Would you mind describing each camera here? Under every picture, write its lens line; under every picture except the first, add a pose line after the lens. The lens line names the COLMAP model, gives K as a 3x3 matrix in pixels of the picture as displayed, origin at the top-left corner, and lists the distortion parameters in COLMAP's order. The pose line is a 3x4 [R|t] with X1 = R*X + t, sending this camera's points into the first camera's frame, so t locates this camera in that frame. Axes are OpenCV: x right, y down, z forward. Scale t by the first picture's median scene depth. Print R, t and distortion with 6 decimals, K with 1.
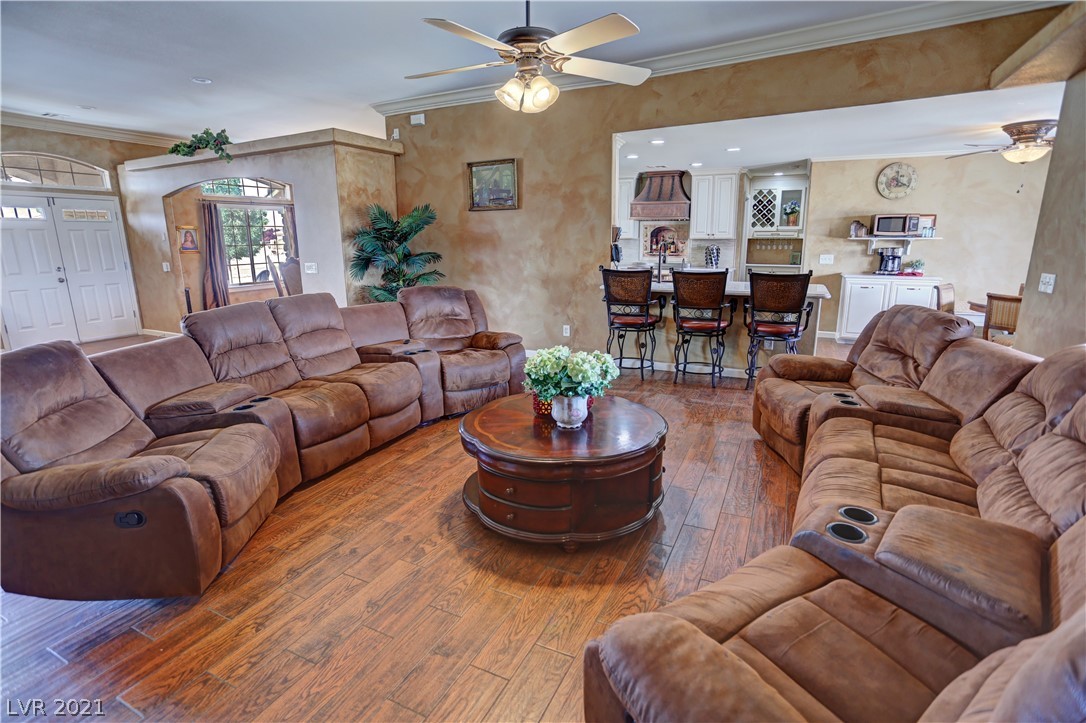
lens RADIAL K [[529.2, 0, 547.4], [0, 529.2, 362.1], [0, 0, 1]] dist [-0.067660, 0.024465]
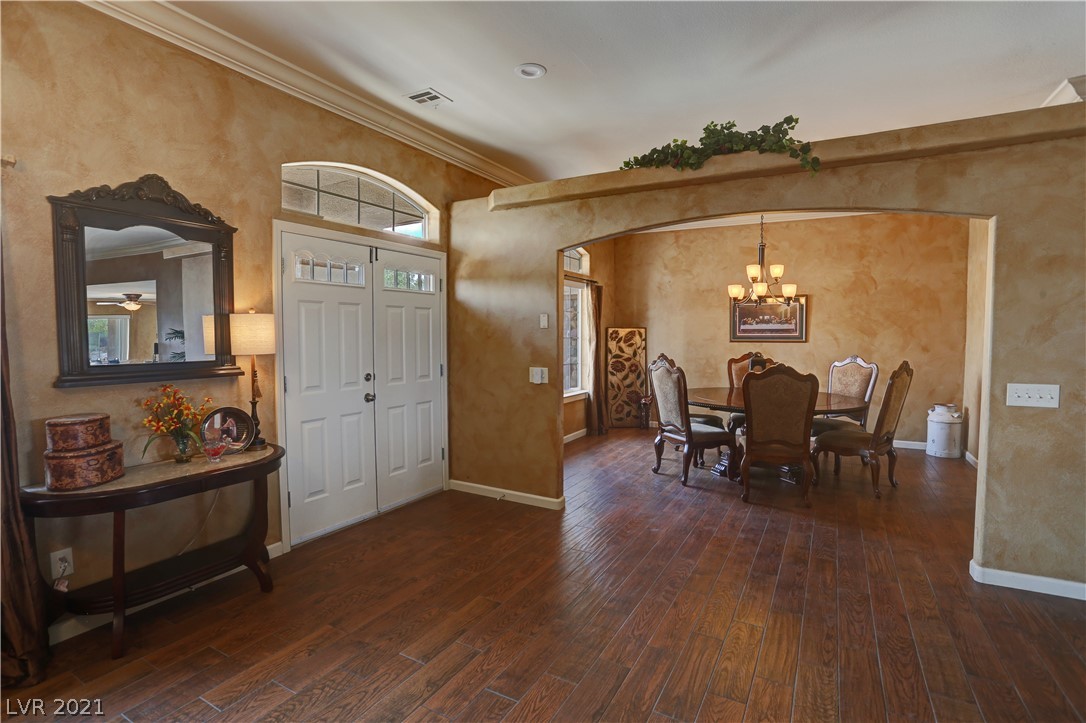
lens RADIAL K [[529.2, 0, 538.9], [0, 529.2, 358.3], [0, 0, 1]] dist [-0.067660, 0.024465]
pose [[0.998954, 0.005571, -0.045396, -0.795399], [-0.013925, 0.982479, -0.185850, -0.107194], [0.043565, 0.186288, 0.981529, 0.484952]]
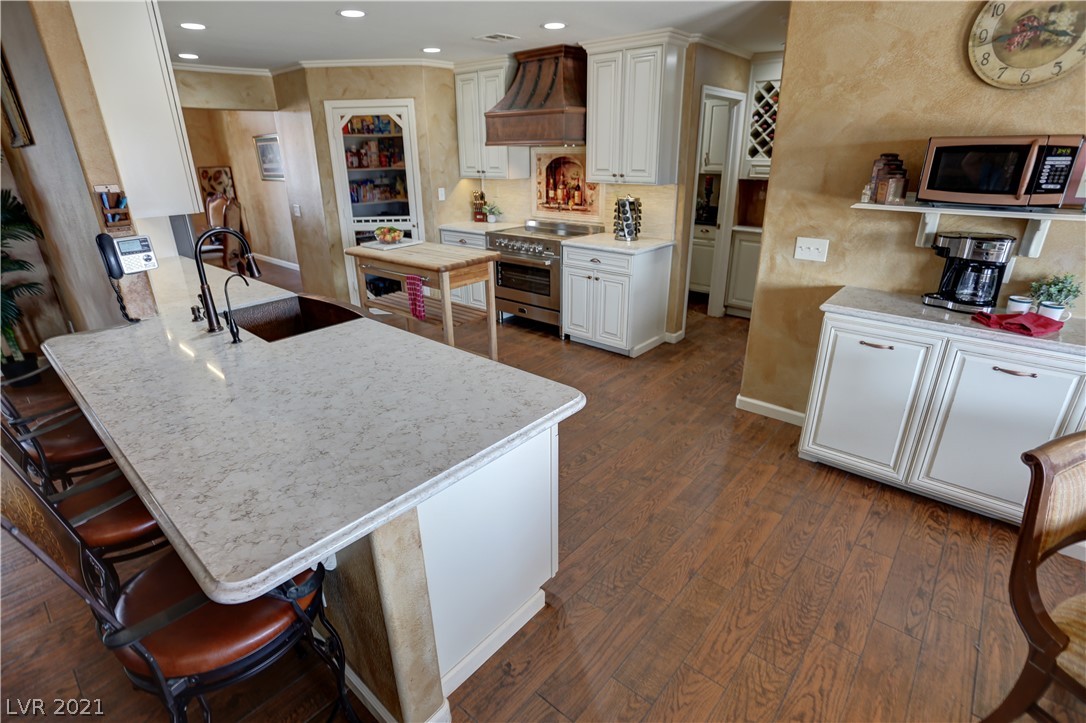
lens RADIAL K [[529.2, 0, 546.5], [0, 529.2, 362.0], [0, 0, 1]] dist [-0.067660, 0.024465]
pose [[0.964768, 0.098200, -0.244088, 0.460698], [-0.059921, 0.985364, 0.159584, -0.169113], [0.256187, -0.139336, 0.956532, 0.559673]]
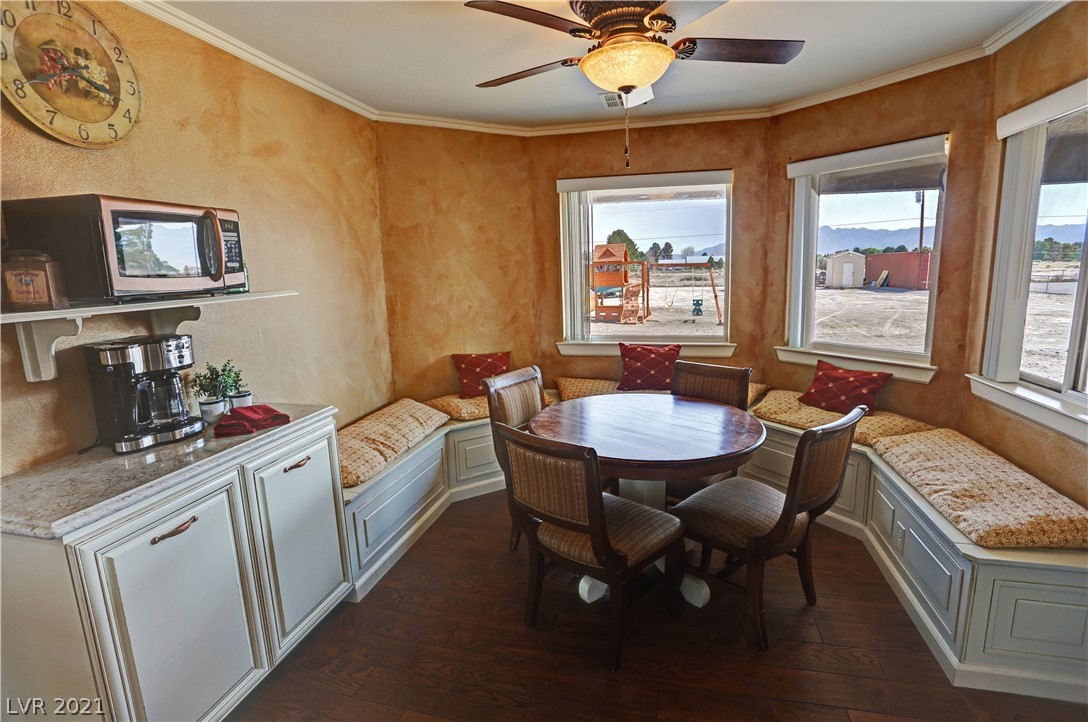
lens RADIAL K [[530.1, 0, 542.3], [0, 530.1, 362.4], [0, 0, 1]] dist [-0.067660, 0.024465]
pose [[-0.202658, -0.157606, 0.966483, 0.371223], [0.252097, 0.945300, 0.207013, -0.206965], [-0.946243, 0.285601, -0.151841, 0.826428]]
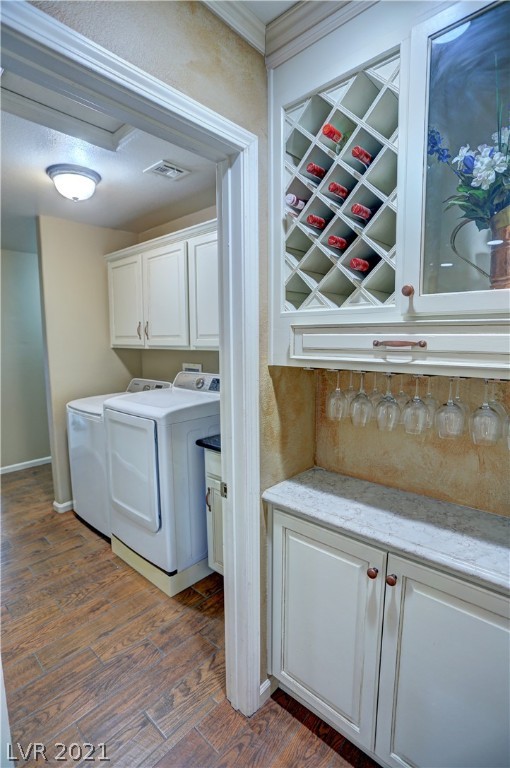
lens RADIAL K [[374.2, 0, 254.5], [0, 374.2, 387.0], [0, 0, 1]] dist [-0.067660, 0.024465]
pose [[0.961495, 0.037544, -0.272248, 0.561909], [-0.064001, 0.993977, -0.088962, -0.291241], [0.267268, 0.102960, 0.958106, 1.168029]]
